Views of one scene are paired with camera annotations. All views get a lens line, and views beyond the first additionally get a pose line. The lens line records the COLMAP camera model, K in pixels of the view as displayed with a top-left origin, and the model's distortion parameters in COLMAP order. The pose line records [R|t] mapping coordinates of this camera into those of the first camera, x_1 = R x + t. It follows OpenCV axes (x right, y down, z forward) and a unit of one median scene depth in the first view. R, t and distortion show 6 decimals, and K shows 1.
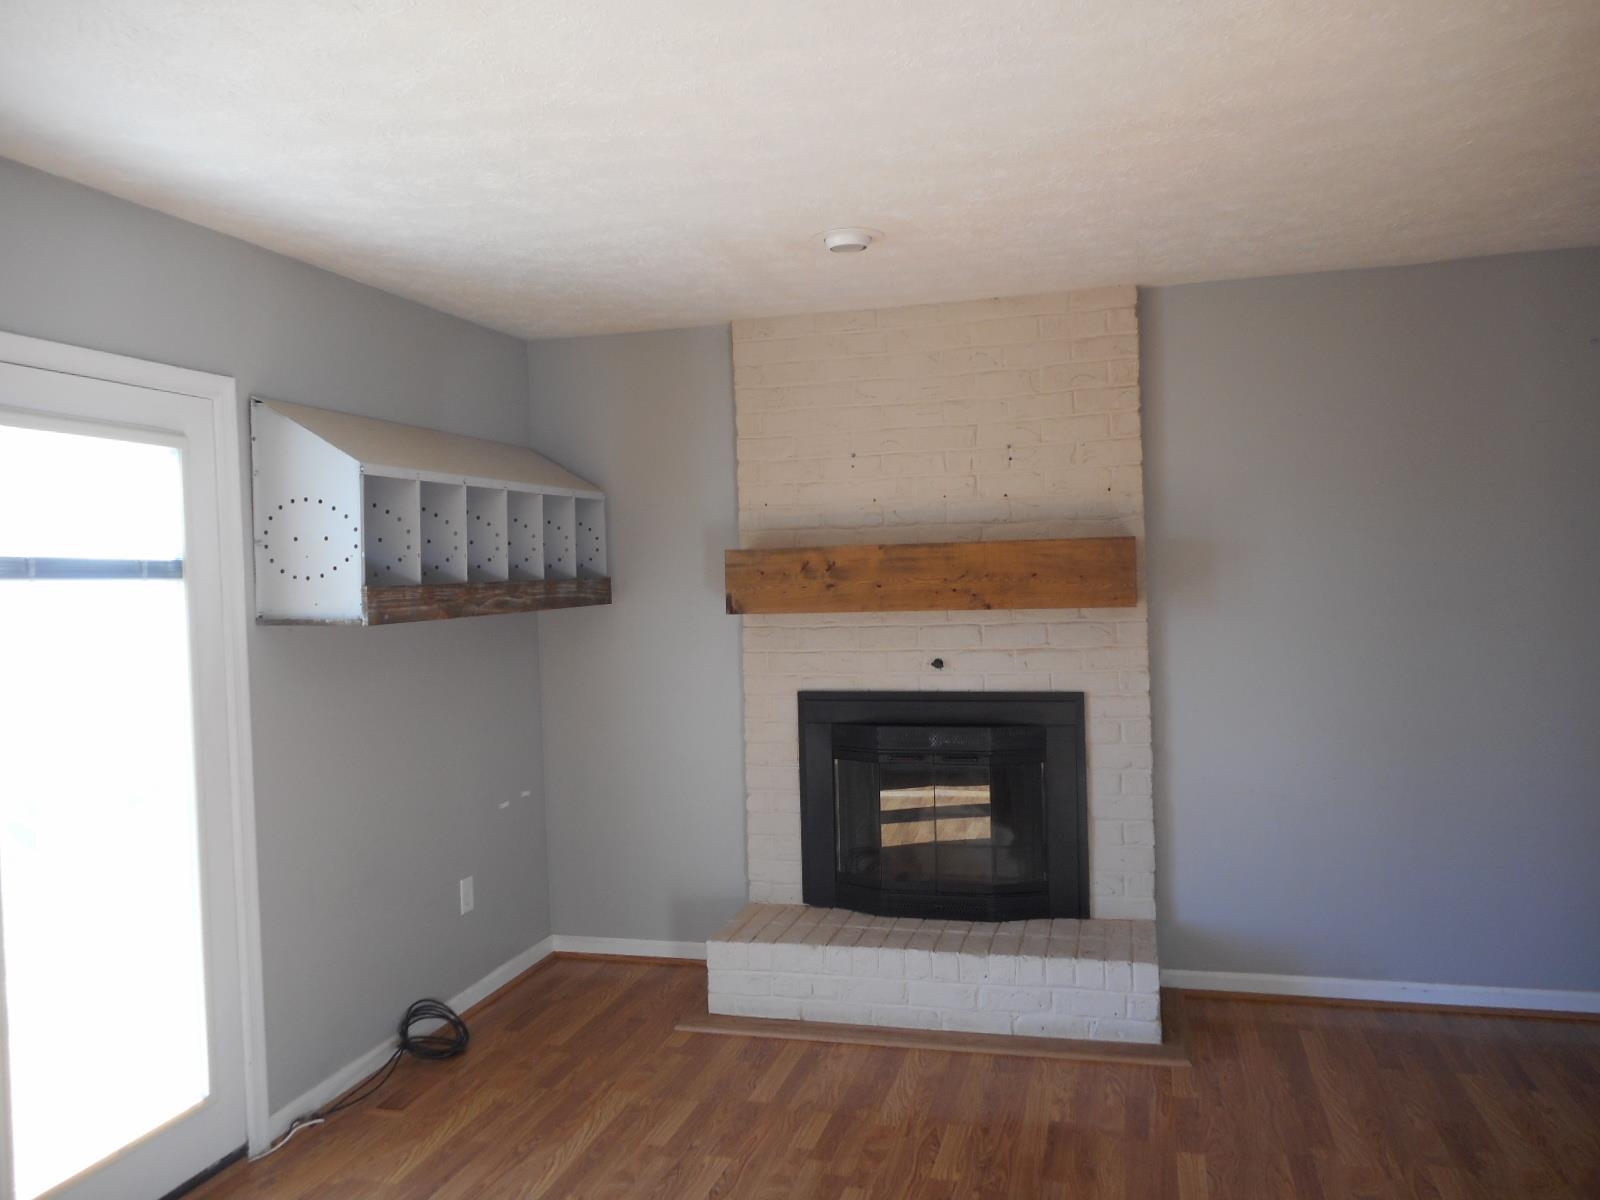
lens RADIAL K [[1210.1, 0, 796.1], [0, 1210.1, 608.8], [0, 0, 1]] dist [0.005628, -0.000224]
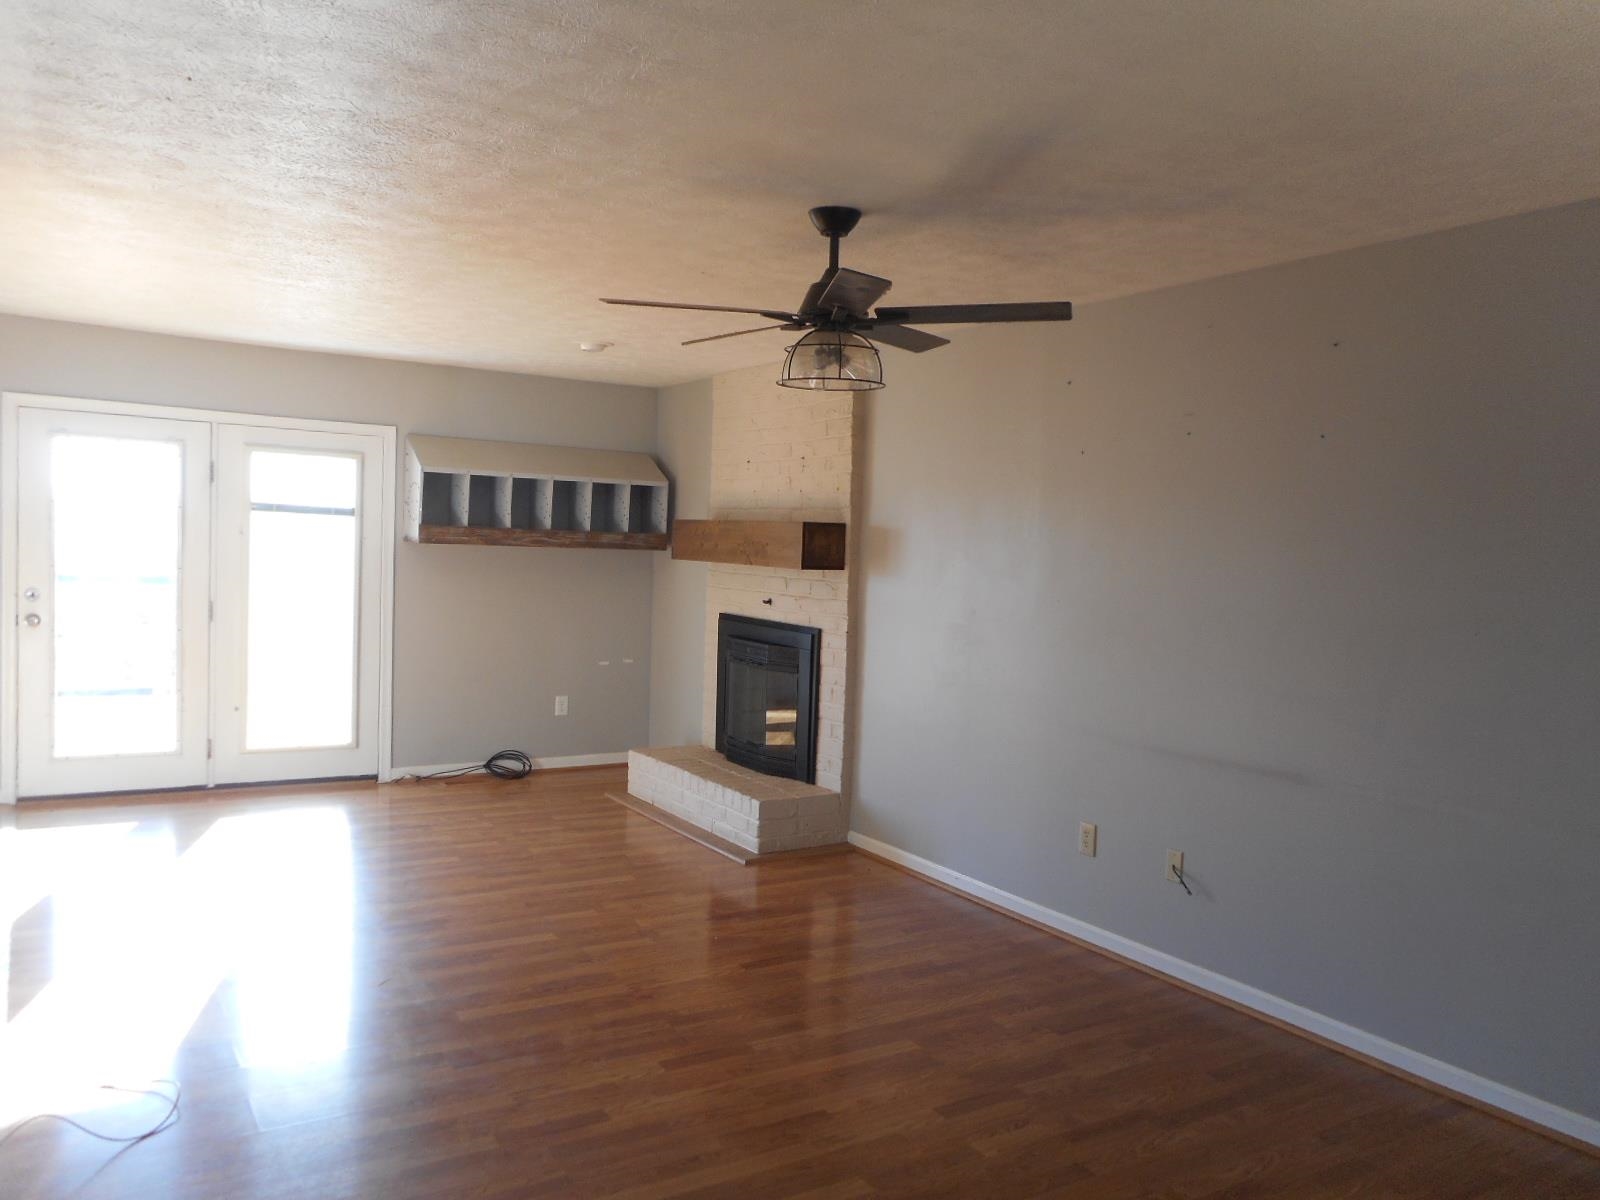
lens RADIAL K [[1263.4, 0, 800.0], [0, 1263.4, 600.0], [0, 0, 1]] dist [0.002715, 0.001138]
pose [[0.723813, 0.090485, -0.684037, 1.276124], [-0.082177, 0.995613, 0.044744, -0.031632], [0.685085, 0.023826, 0.728073, -0.118341]]
